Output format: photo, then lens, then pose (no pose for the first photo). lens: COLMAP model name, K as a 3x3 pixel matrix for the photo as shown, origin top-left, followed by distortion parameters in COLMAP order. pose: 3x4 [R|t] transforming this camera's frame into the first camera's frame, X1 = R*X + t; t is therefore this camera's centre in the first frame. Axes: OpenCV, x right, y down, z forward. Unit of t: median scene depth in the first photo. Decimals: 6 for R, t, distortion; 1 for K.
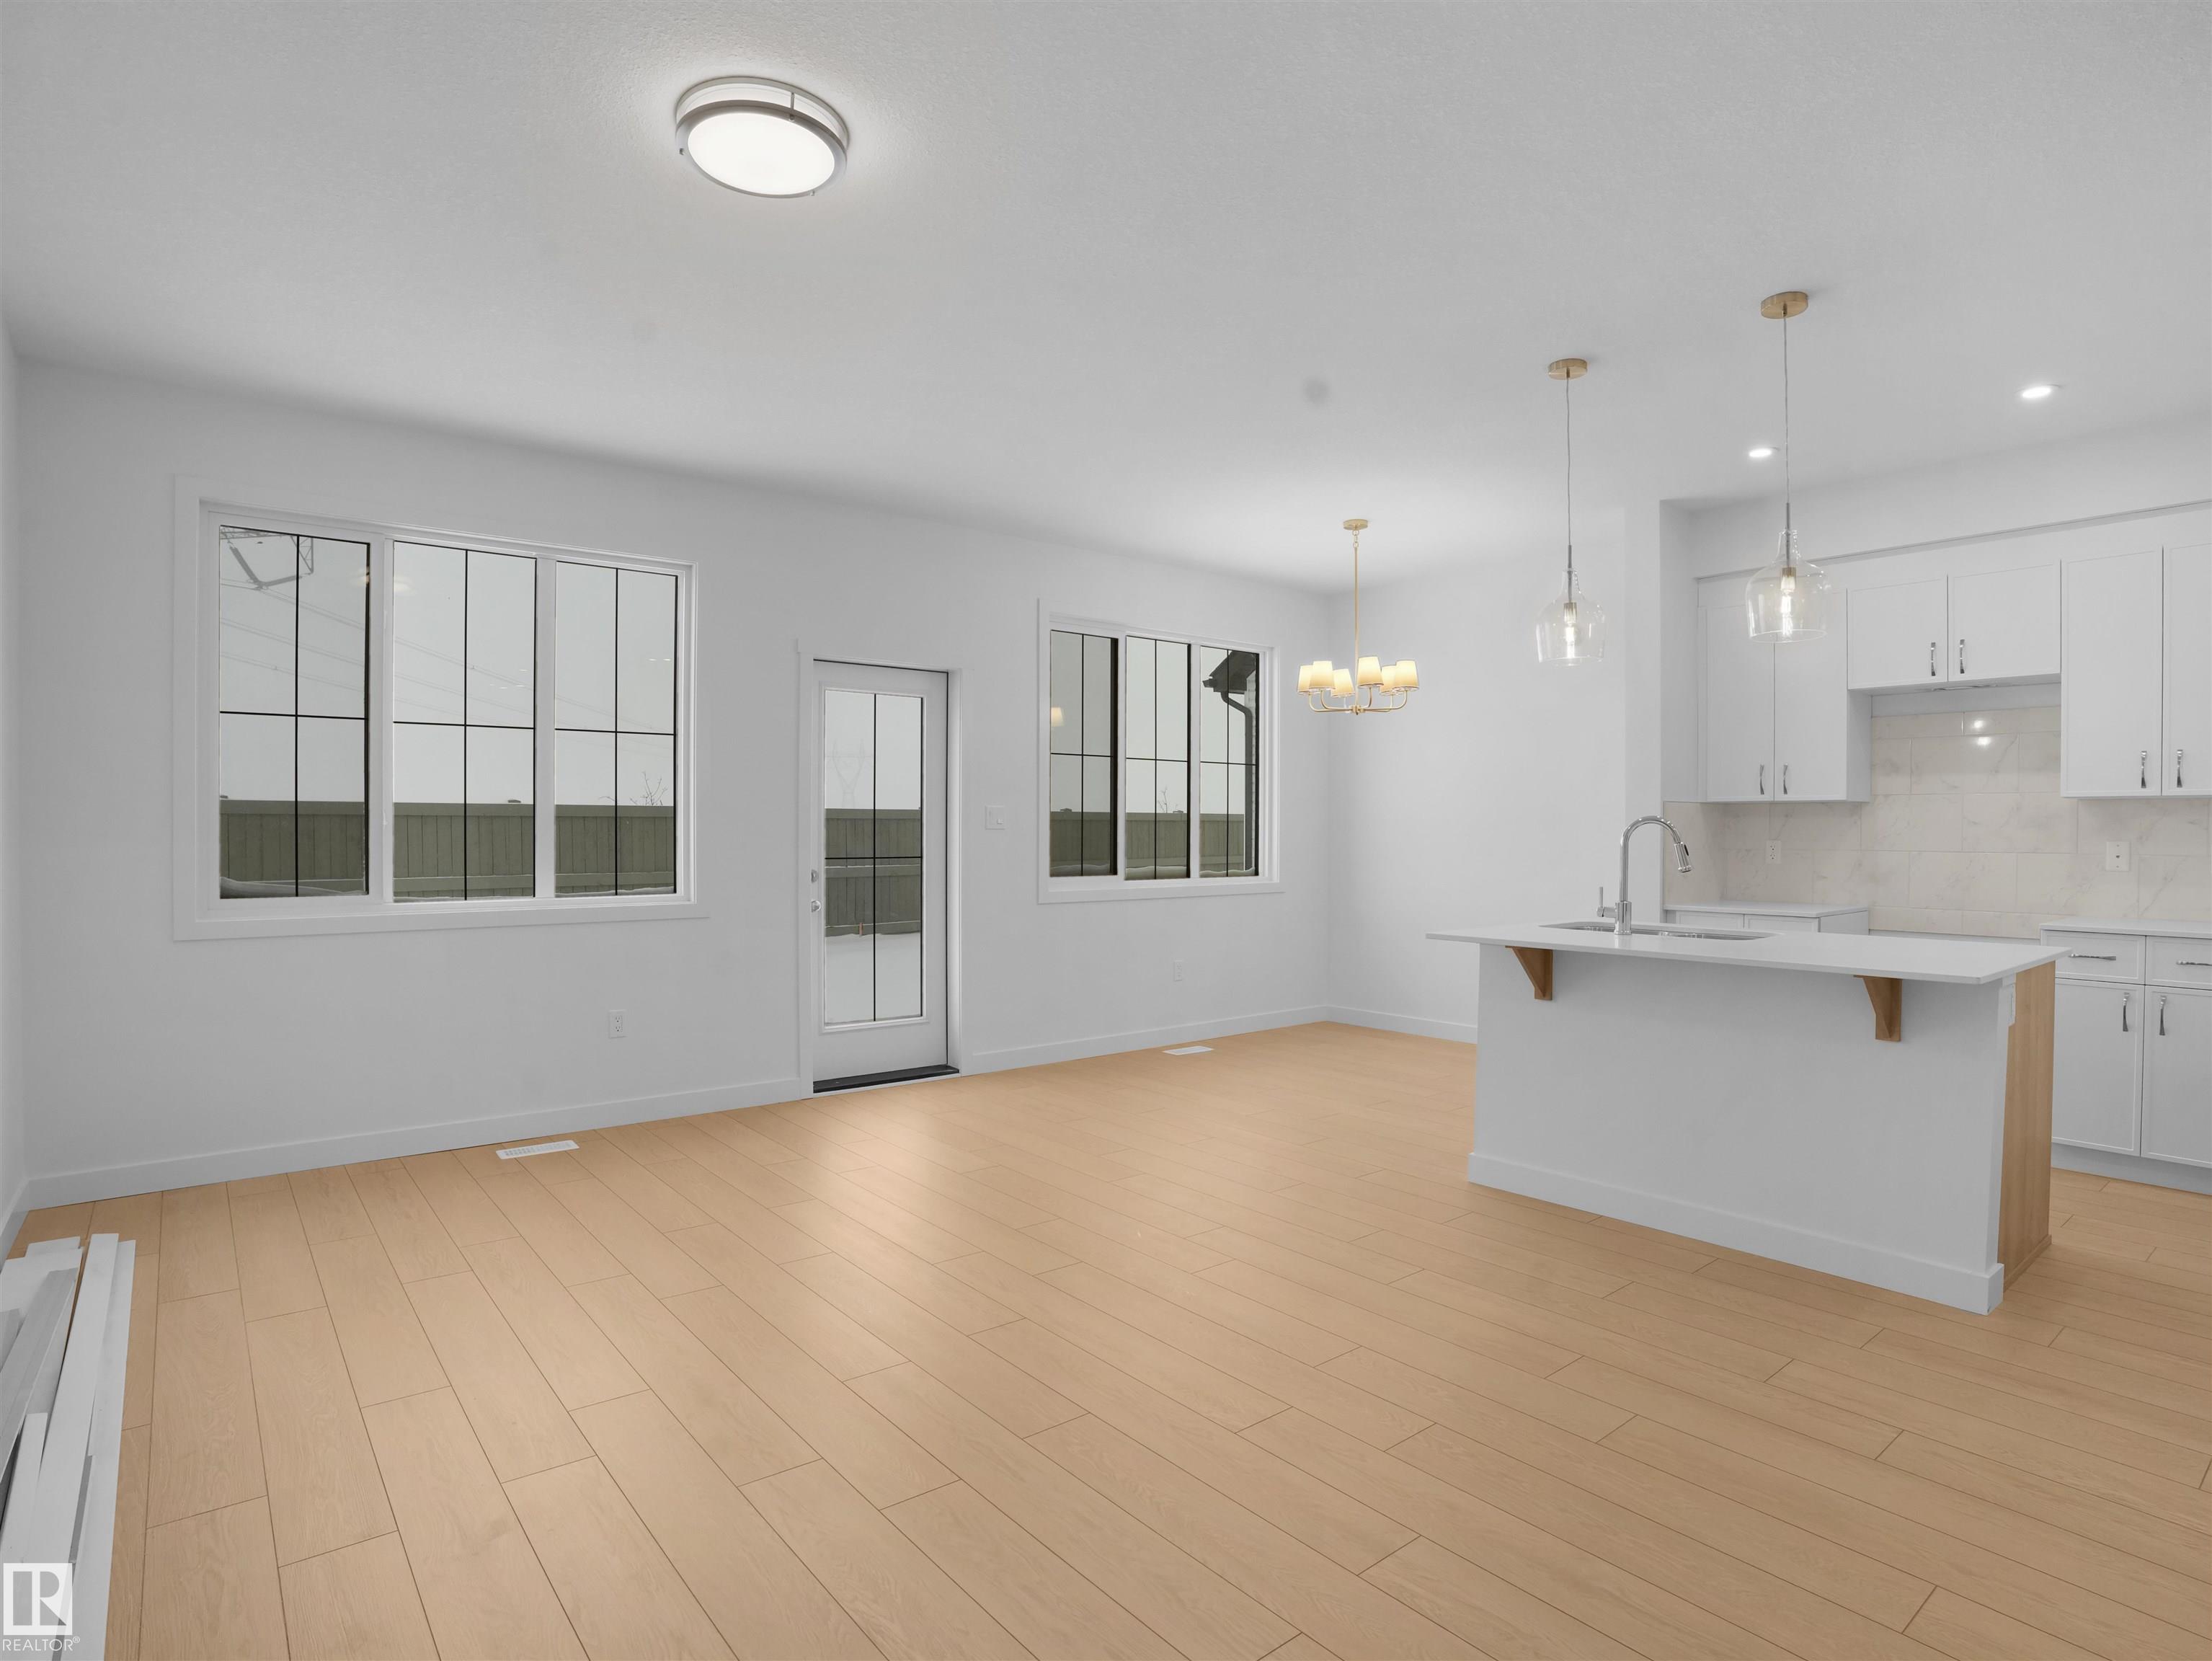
lens RADIAL K [[1172.3, 0, 1108.2], [0, 1172.3, 841.6], [0, 0, 1]] dist [-0.060495, 0.014916]
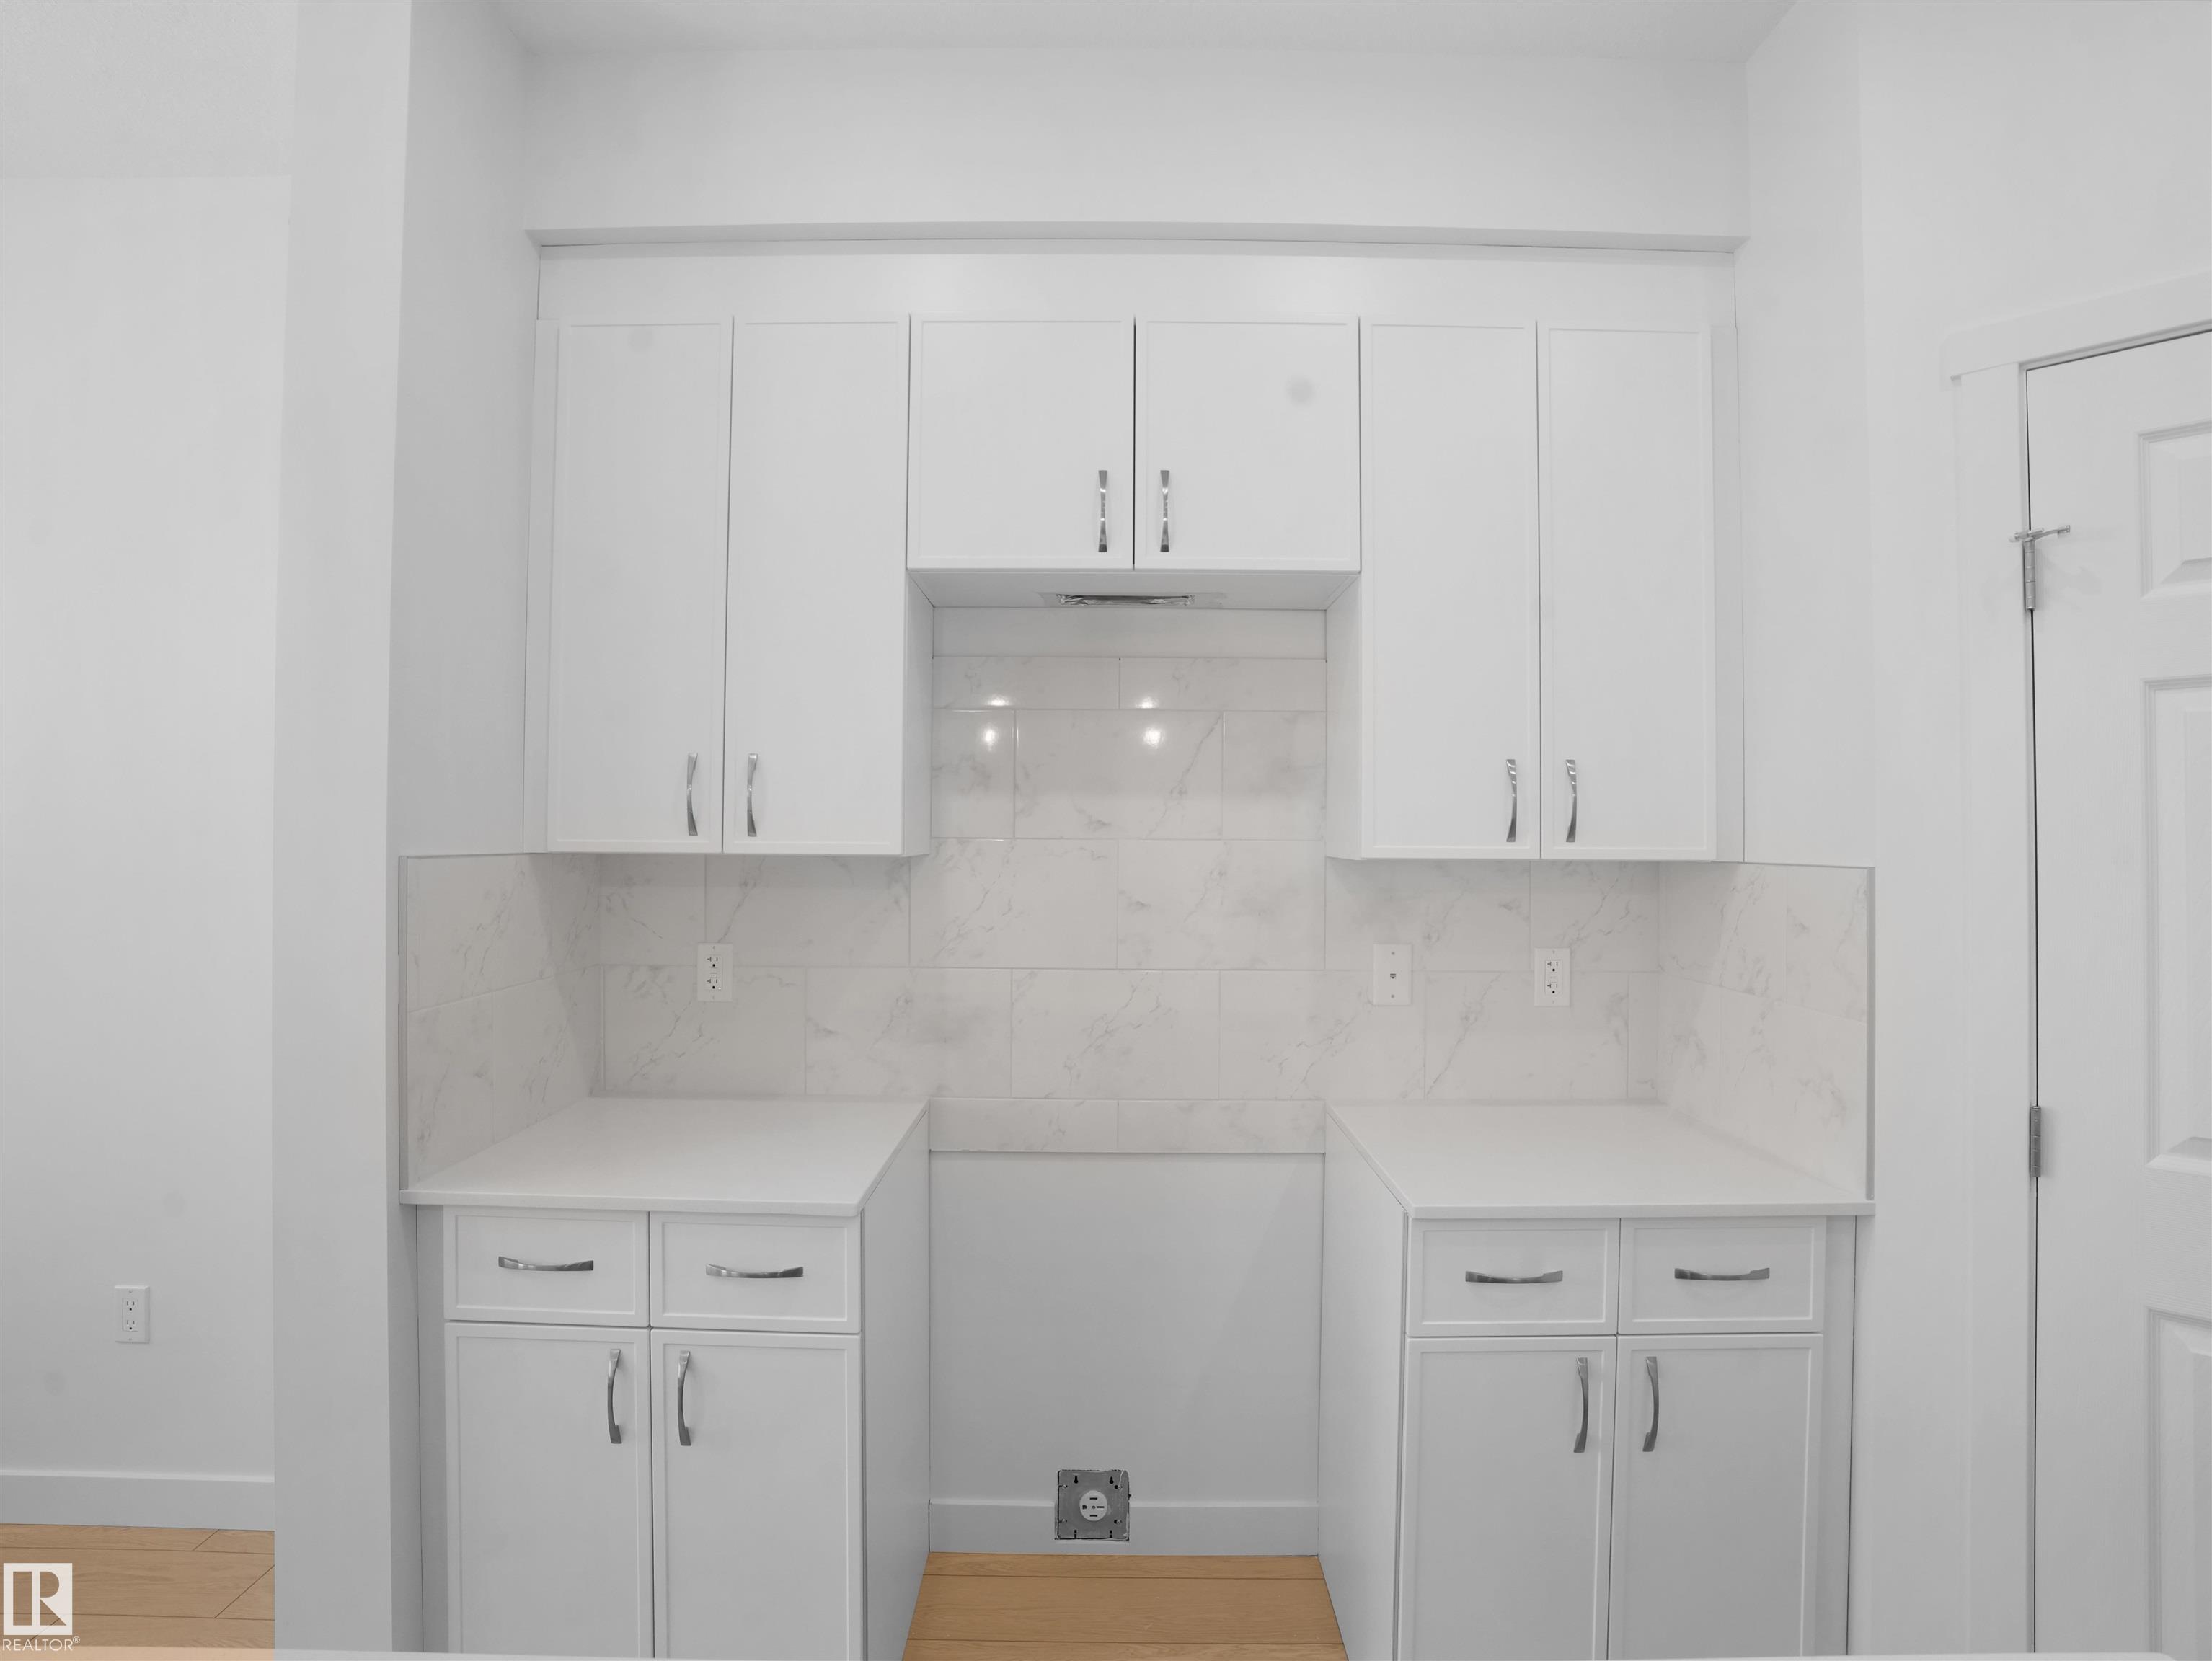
lens RADIAL K [[1172.1, 0, 1101.1], [0, 1172.1, 823.5], [0, 0, 1]] dist [-0.060495, 0.014916]
pose [[0.642827, 0.010184, 0.765944, 0.363839], [0.003736, 0.999858, -0.016429, -0.037732], [-0.766002, 0.013423, 0.642698, 0.654813]]
